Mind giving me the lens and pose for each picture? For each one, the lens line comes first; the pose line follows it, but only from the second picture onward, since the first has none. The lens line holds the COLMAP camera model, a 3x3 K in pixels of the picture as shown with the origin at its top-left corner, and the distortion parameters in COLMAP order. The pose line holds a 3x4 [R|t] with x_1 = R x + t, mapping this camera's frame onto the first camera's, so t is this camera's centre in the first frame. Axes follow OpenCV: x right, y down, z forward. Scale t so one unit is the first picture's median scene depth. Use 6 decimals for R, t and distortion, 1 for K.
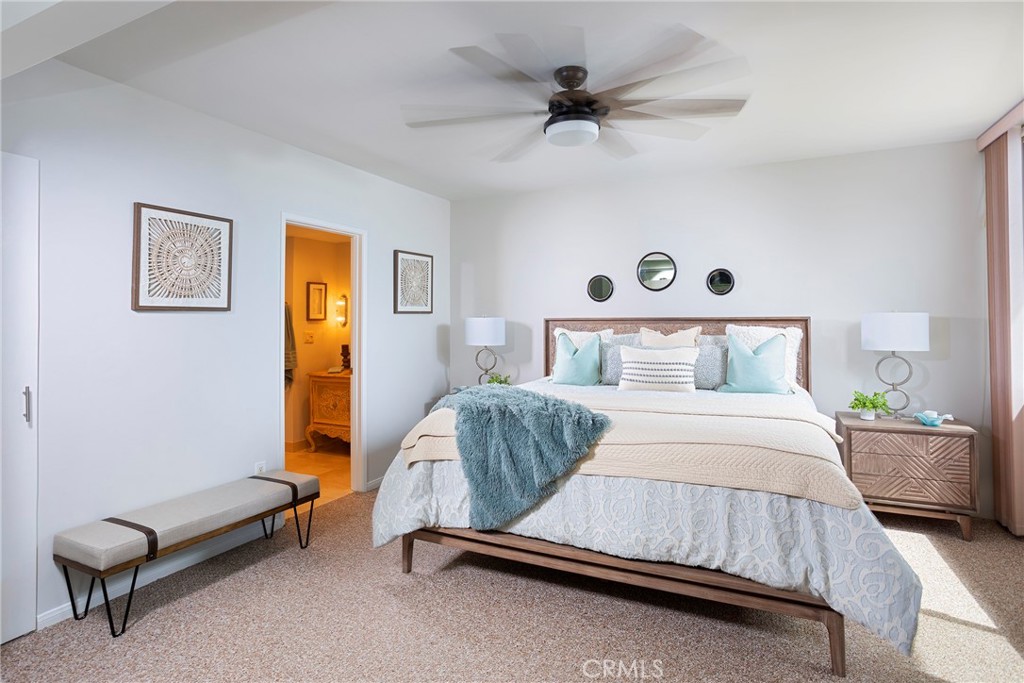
lens RADIAL K [[530.9, 0, 516.2], [0, 530.9, 318.8], [0, 0, 1]] dist [-0.004540, 0.008606]
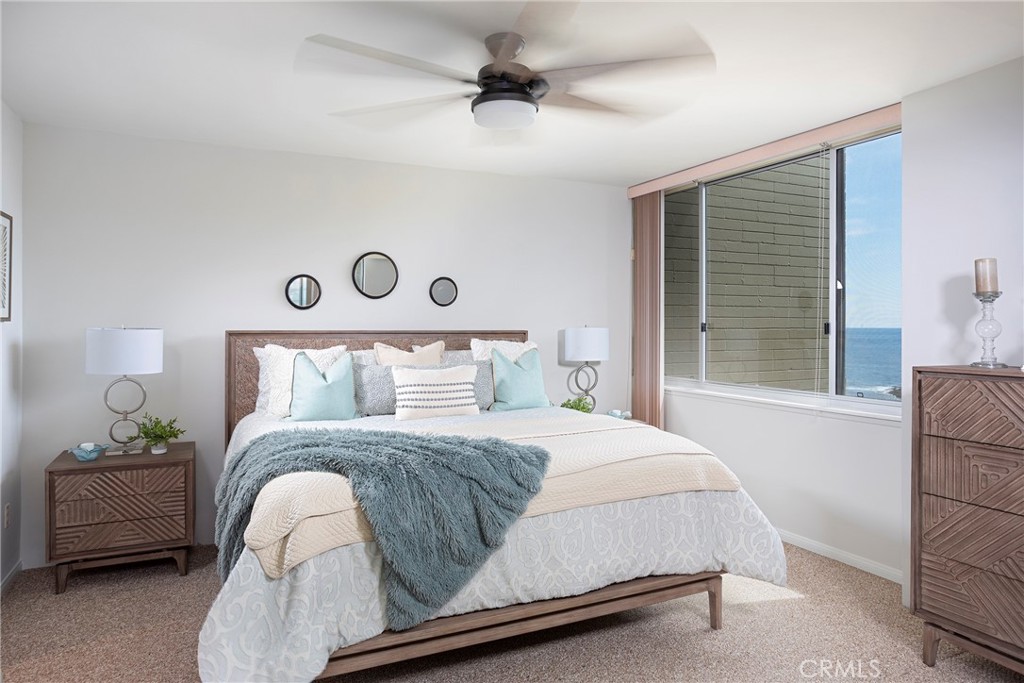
lens RADIAL K [[656.0, 0, 494.0], [0, 656.0, 322.7], [0, 0, 1]] dist [0.001351, -0.000917]
pose [[0.639316, 0.009444, 0.768887, -0.497306], [-0.009142, 0.999947, -0.004681, -0.013515], [-0.768890, -0.004037, 0.639368, 0.240584]]
